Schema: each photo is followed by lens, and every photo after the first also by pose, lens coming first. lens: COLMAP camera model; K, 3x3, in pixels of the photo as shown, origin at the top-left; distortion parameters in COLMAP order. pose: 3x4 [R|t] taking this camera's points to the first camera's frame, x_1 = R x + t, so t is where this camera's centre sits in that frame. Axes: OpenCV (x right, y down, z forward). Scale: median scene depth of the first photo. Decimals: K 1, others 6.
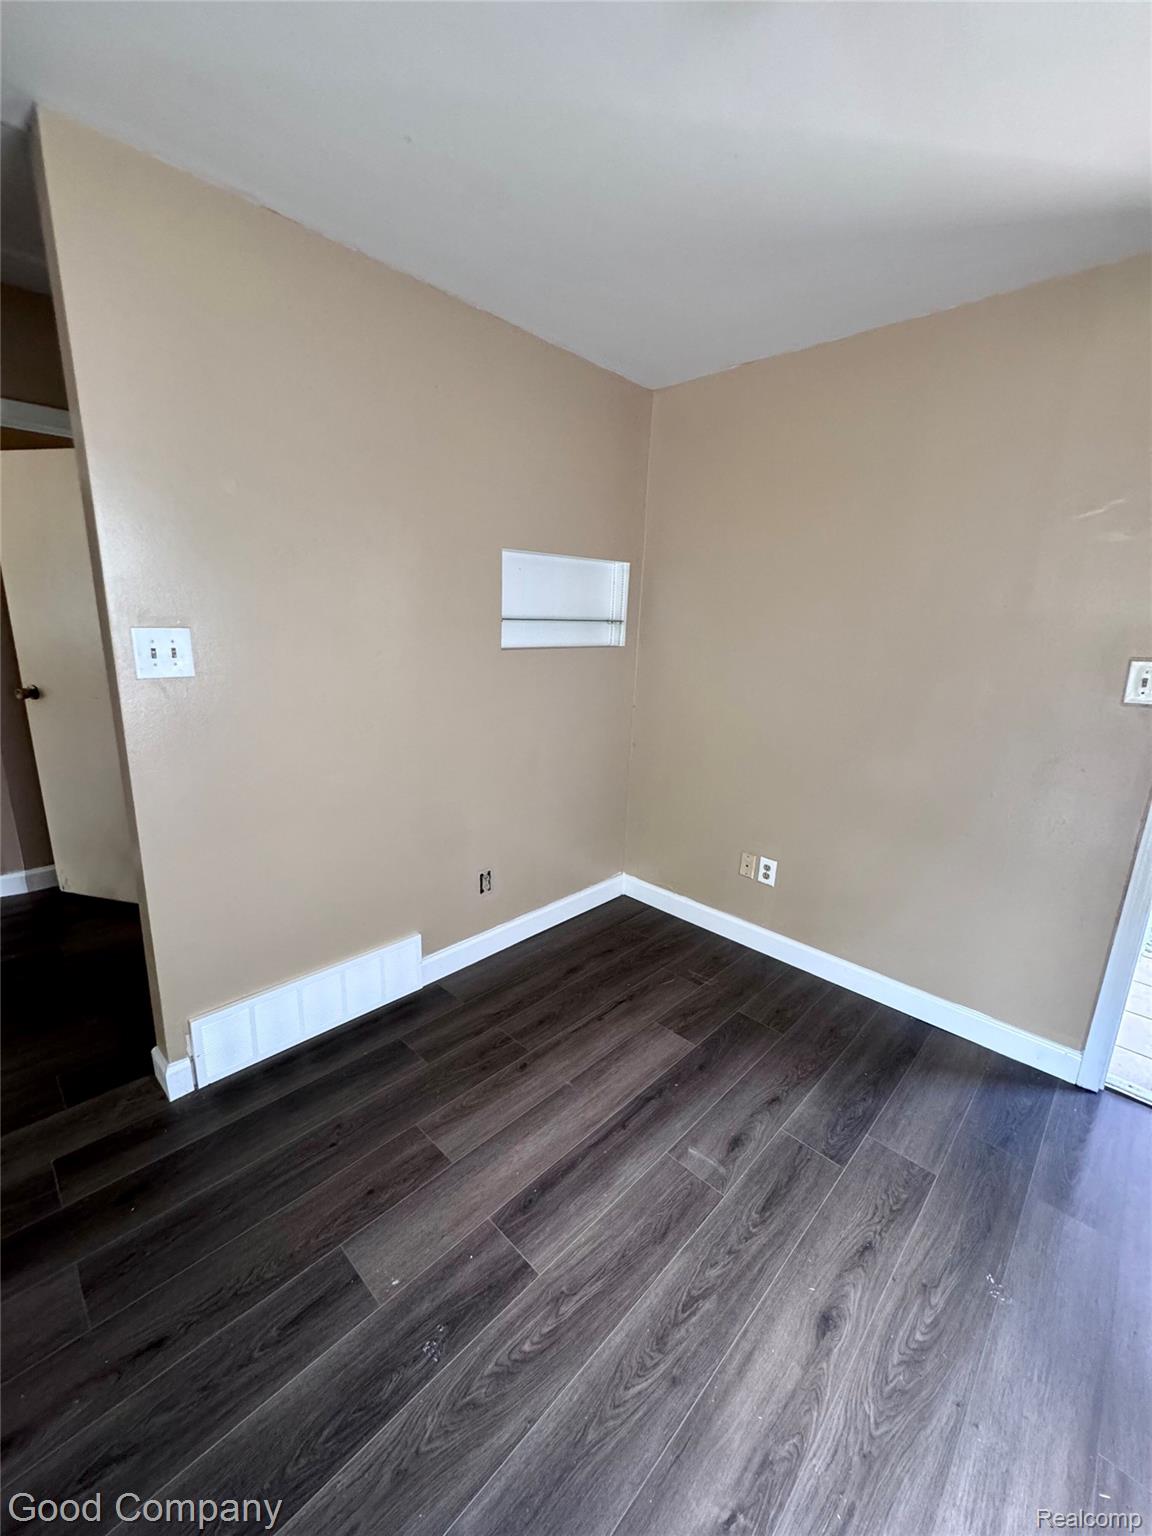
lens RADIAL K [[612.2, 0, 572.7], [0, 612.2, 768.2], [0, 0, 1]] dist [-0.003605, -0.000195]
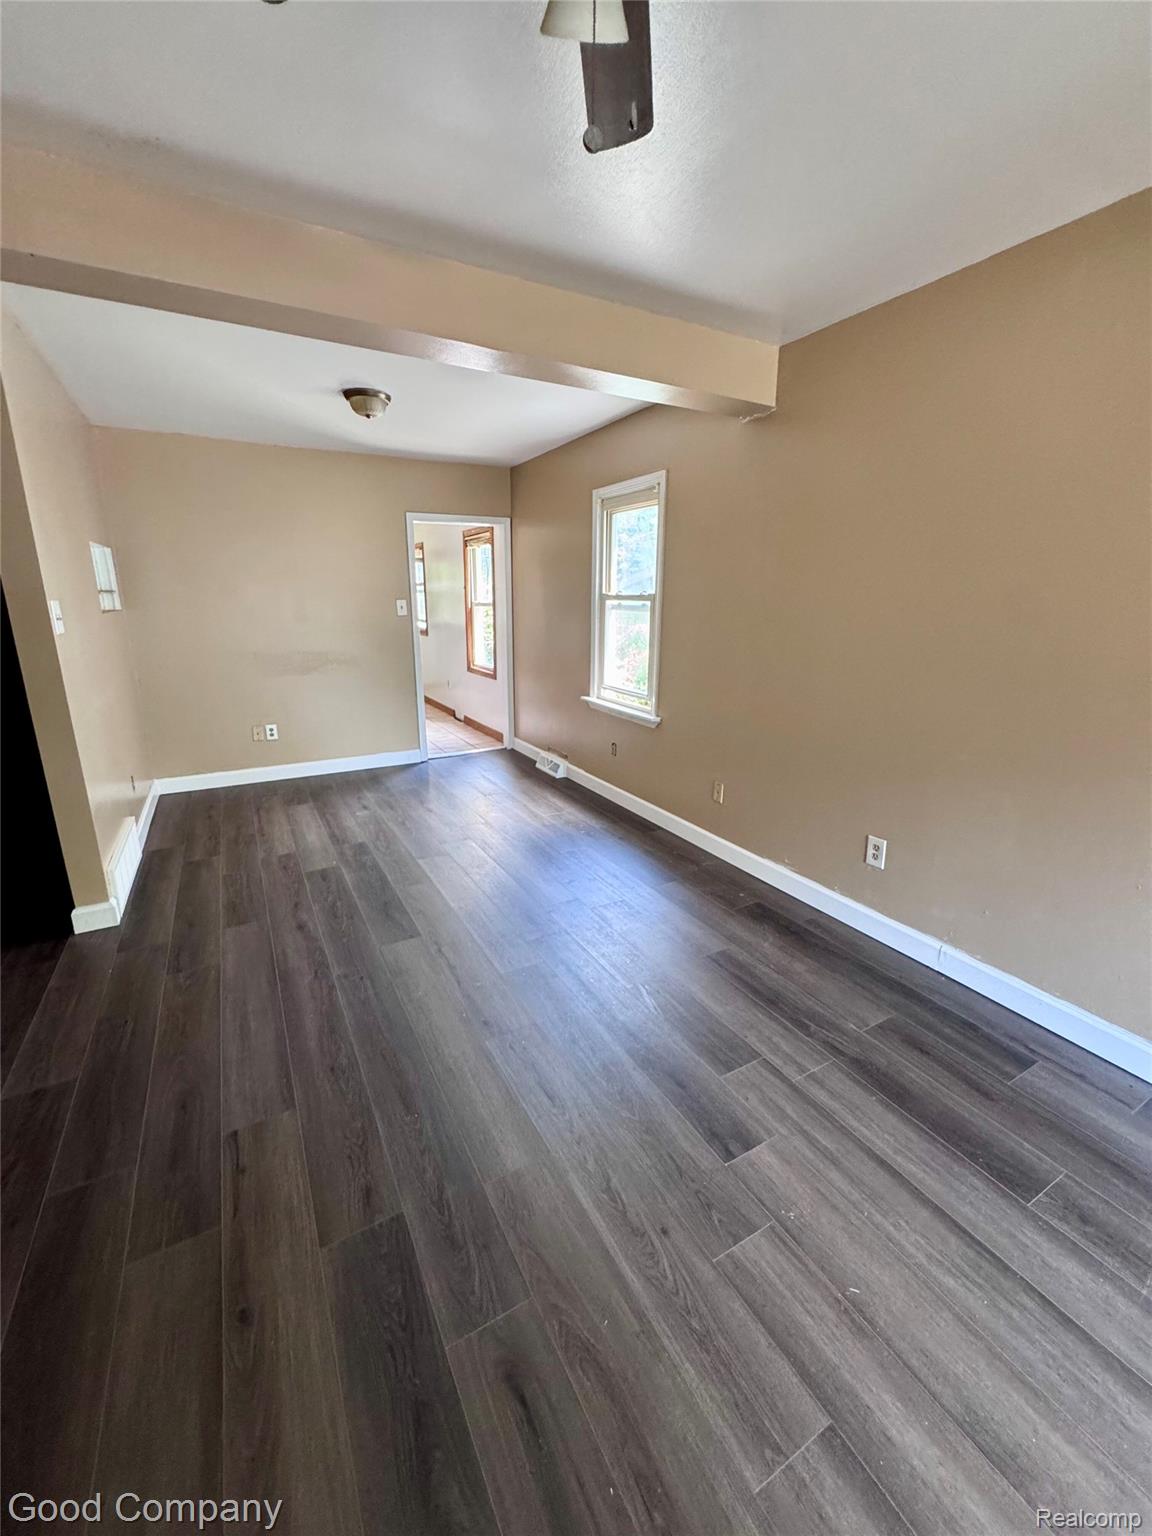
lens RADIAL K [[612.2, 0, 579.3], [0, 612.2, 762.8], [0, 0, 1]] dist [-0.003605, -0.000195]
pose [[0.281352, -0.278226, 0.918385, -1.454191], [0.232437, 0.948305, 0.216082, 0.104261], [-0.931029, 0.152671, 0.331477, -0.538633]]
